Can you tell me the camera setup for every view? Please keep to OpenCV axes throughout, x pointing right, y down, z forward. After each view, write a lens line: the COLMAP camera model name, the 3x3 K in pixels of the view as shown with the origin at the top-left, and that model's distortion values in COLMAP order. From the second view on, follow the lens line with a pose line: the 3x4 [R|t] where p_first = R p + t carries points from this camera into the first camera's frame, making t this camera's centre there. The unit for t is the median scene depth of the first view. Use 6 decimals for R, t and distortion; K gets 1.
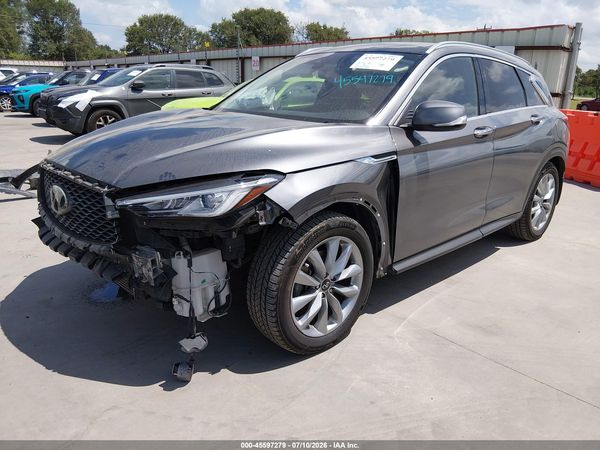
lens RADIAL K [[464.3, 0, 300.0], [0, 464.3, 225.0], [0, 0, 1]] dist [0.074623, -0.139918]
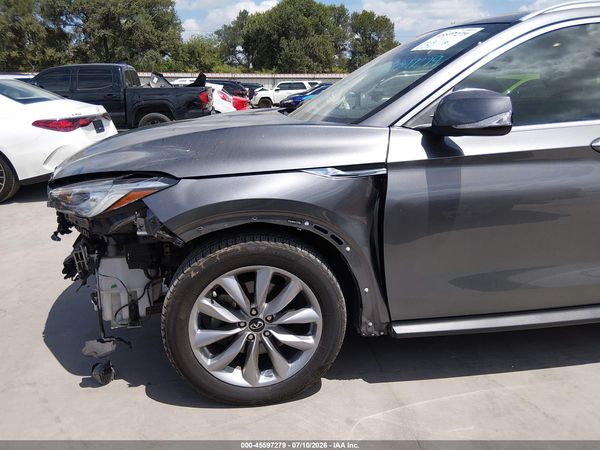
lens RADIAL K [[464.3, 0, 300.0], [0, 464.3, 225.0], [0, 0, 1]] dist [0.074623, -0.139918]
pose [[0.800085, 0.133522, -0.584838, 0.546082], [-0.143738, 0.989185, 0.029196, -0.071074], [0.582412, 0.060704, 0.810624, 0.382711]]
